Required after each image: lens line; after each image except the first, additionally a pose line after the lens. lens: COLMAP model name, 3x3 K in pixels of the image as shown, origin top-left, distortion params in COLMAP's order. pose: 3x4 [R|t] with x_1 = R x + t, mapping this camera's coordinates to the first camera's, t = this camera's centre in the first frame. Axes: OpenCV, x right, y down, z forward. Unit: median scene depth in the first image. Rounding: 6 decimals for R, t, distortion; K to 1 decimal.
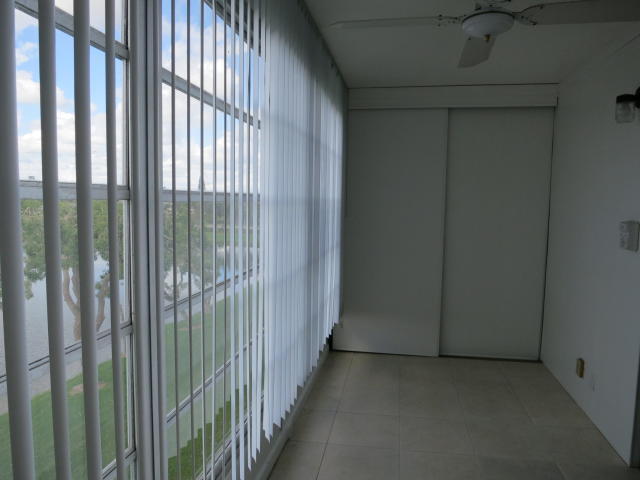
lens RADIAL K [[467.0, 0, 320.0], [0, 467.0, 240.0], [0, 0, 1]] dist [-0.042755, 0.003966]
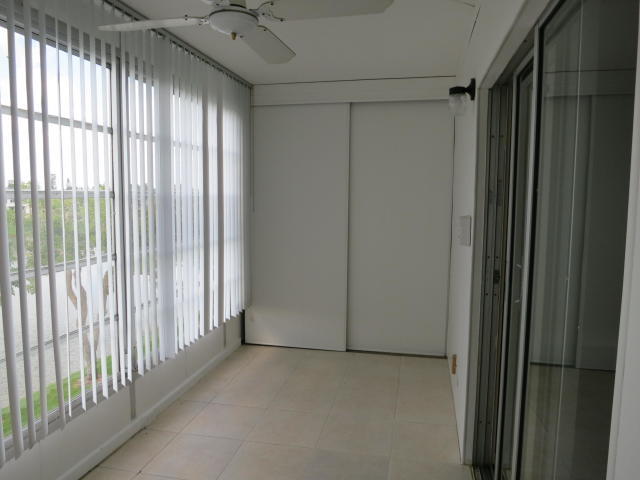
lens RADIAL K [[467.0, 0, 320.0], [0, 467.0, 240.0], [0, 0, 1]] dist [-0.042755, 0.003966]
pose [[0.999065, -0.000947, -0.043223, 0.255502], [0.001405, 0.999943, 0.010572, 0.000094], [0.043210, -0.010623, 0.999010, -0.005925]]
